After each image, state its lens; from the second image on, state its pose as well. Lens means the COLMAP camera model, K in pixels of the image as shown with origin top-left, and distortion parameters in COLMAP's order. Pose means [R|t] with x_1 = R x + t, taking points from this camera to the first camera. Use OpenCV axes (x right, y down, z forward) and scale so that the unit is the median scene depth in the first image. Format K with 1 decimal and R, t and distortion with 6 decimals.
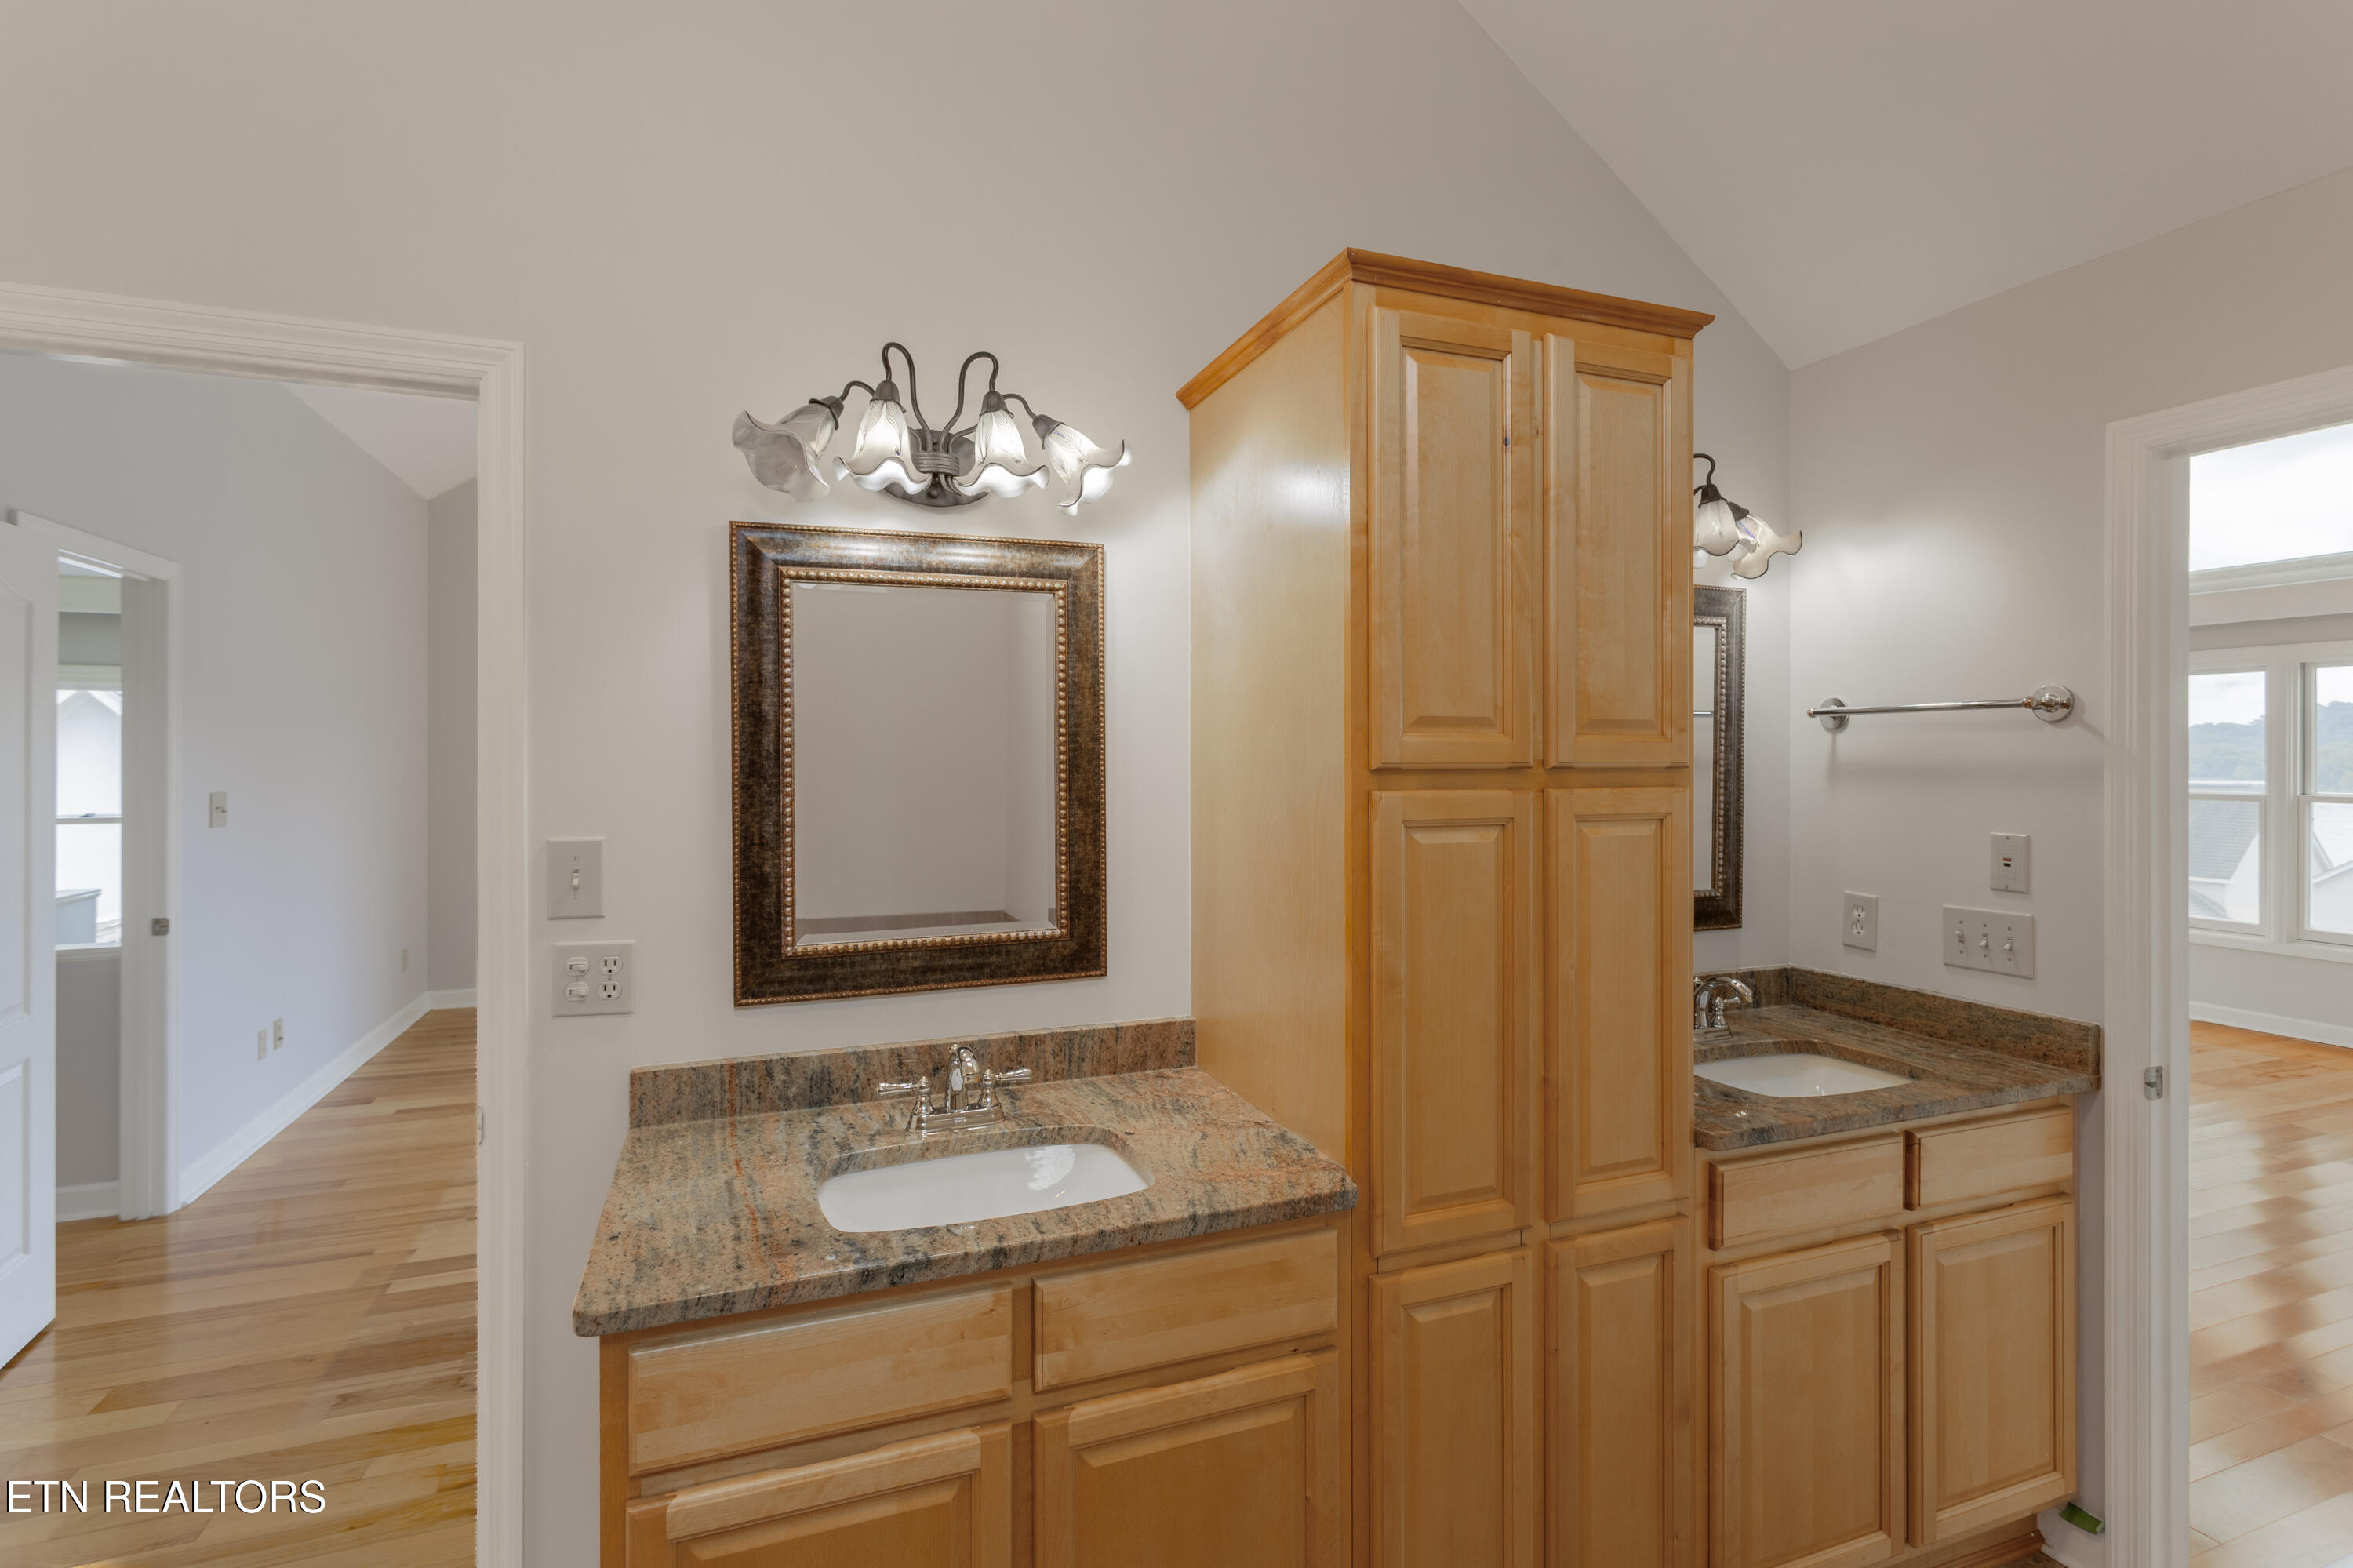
lens RADIAL K [[1113.3, 0, 1175.0], [0, 1113.3, 764.5], [0, 0, 1]] dist [0.002427, -0.000087]
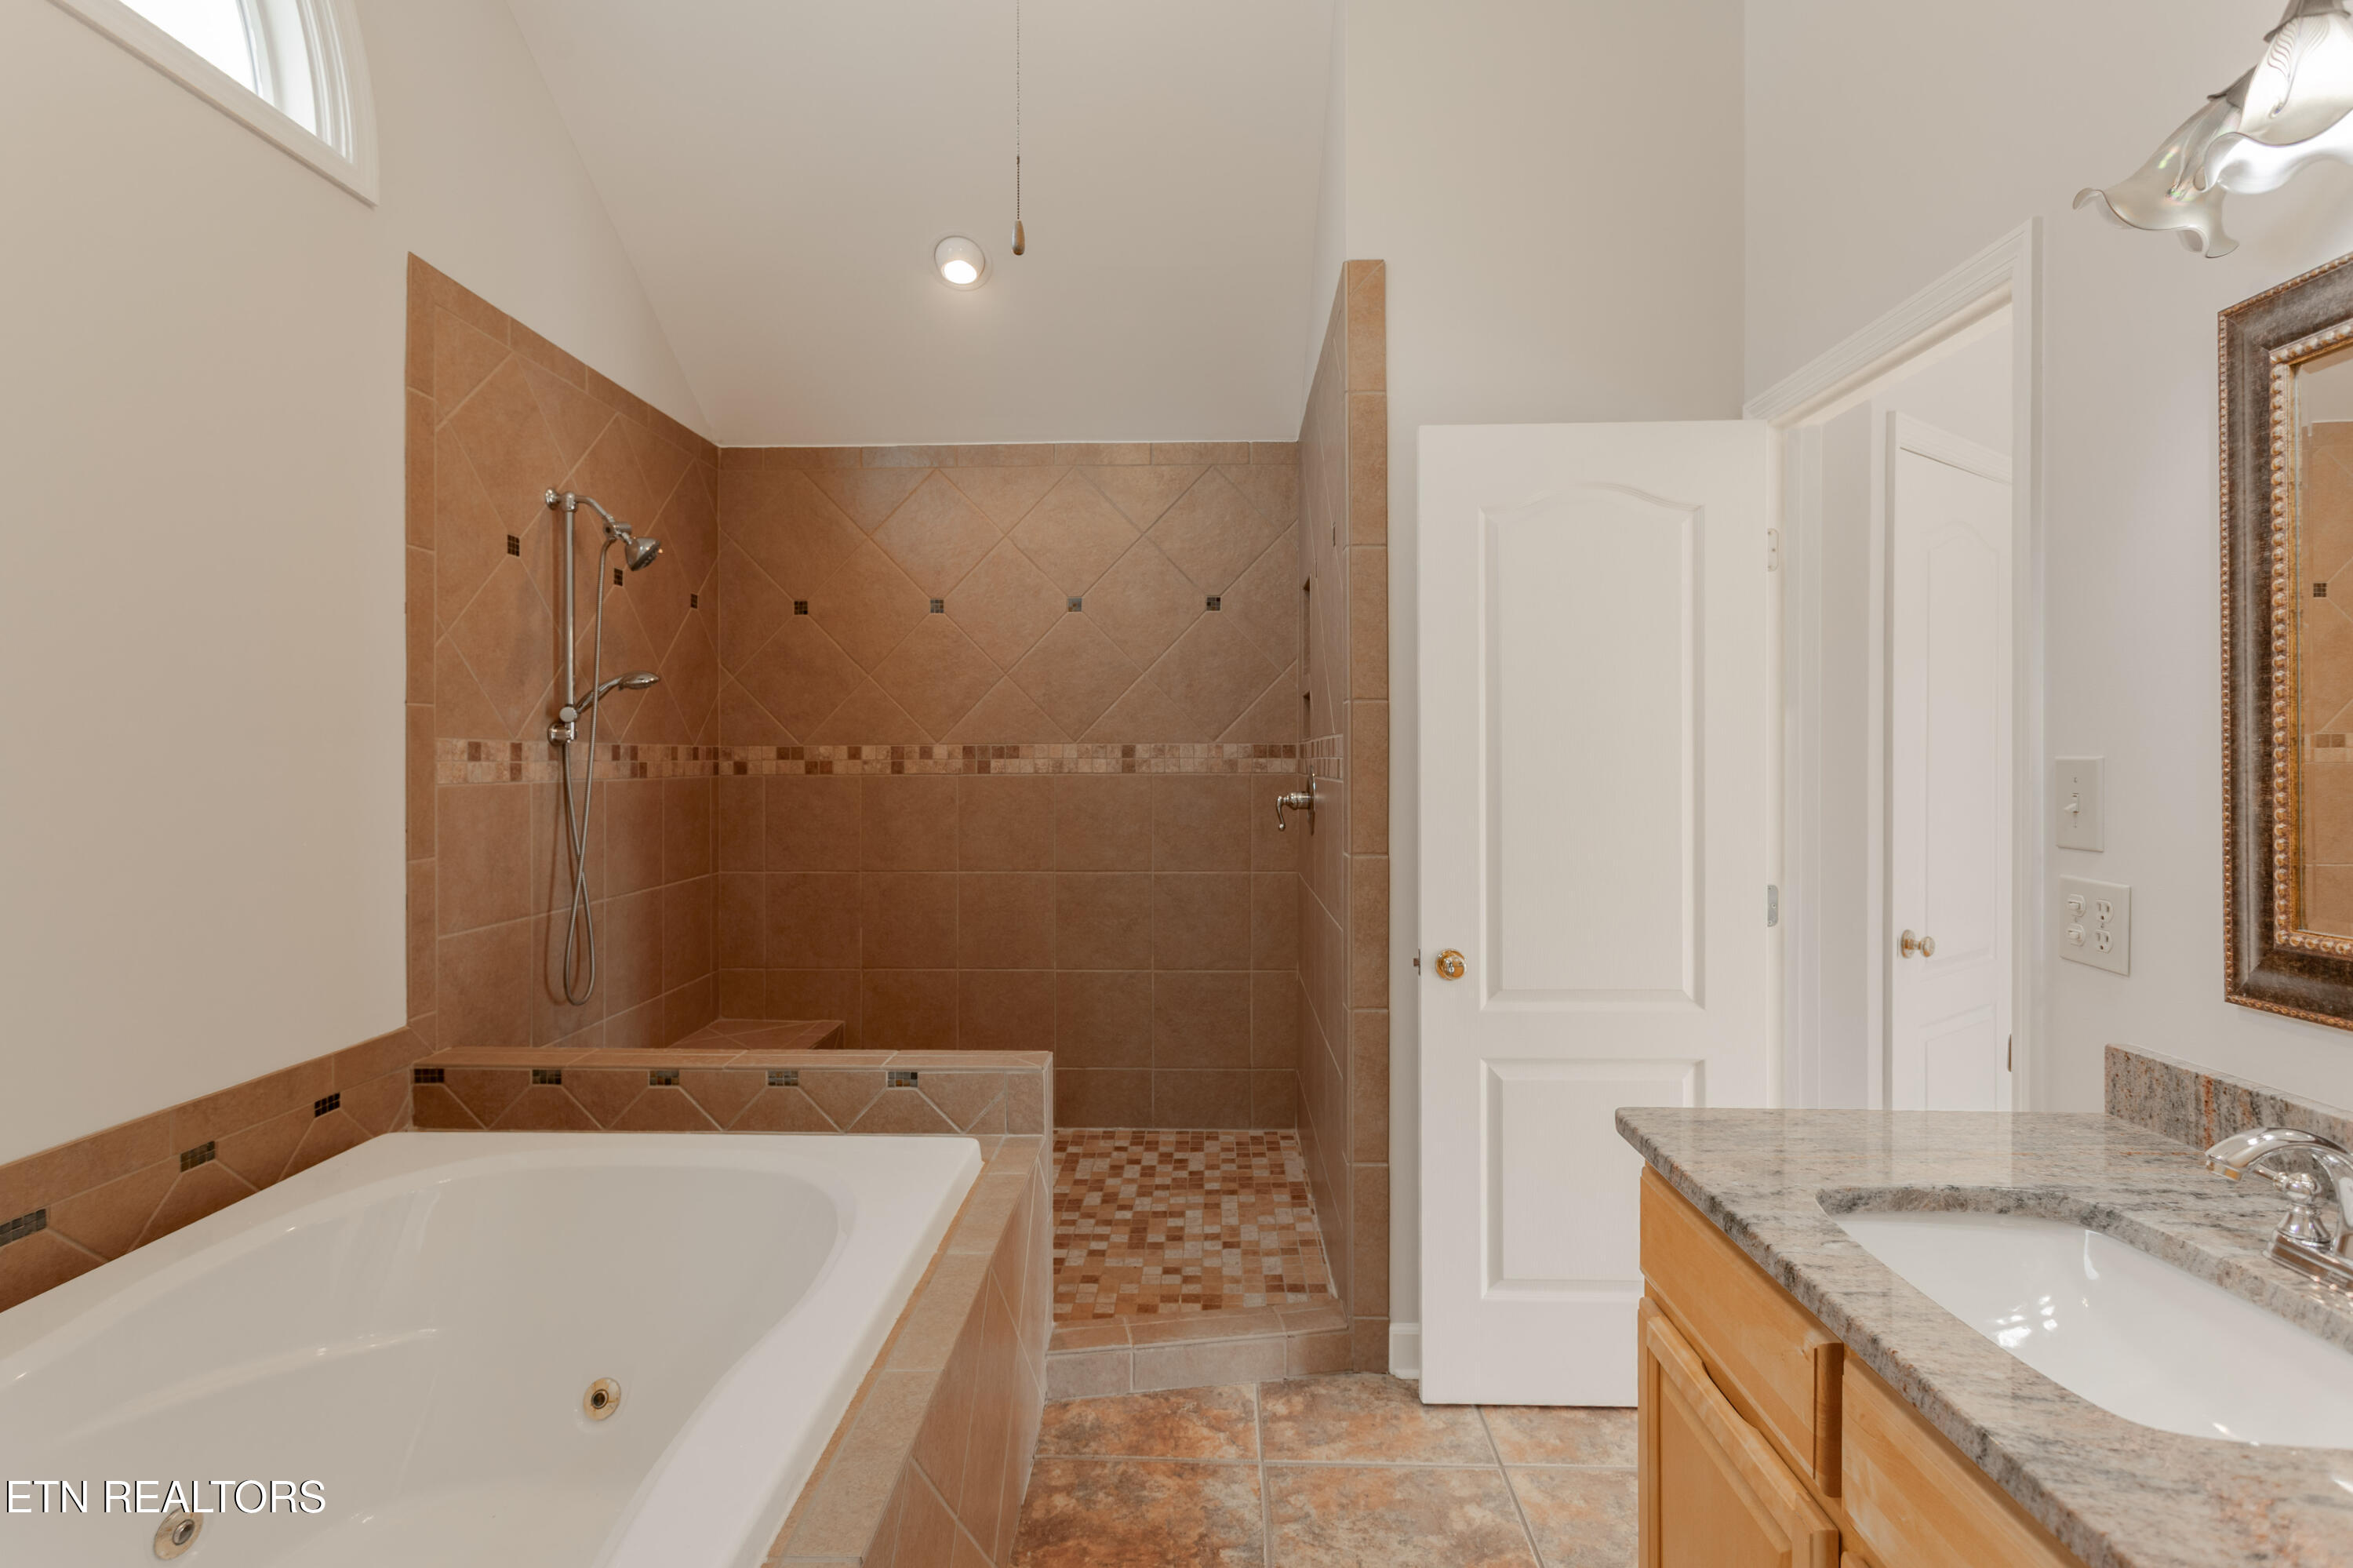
lens RADIAL K [[1113.3, 0, 1180.4], [0, 1113.3, 769.1], [0, 0, 1]] dist [0.002427, -0.000087]
pose [[-0.393653, 0.006858, -0.919233, 0.527722], [-0.007902, 0.999910, 0.010844, 0.070584], [0.919225, 0.011532, -0.393564, 0.691208]]
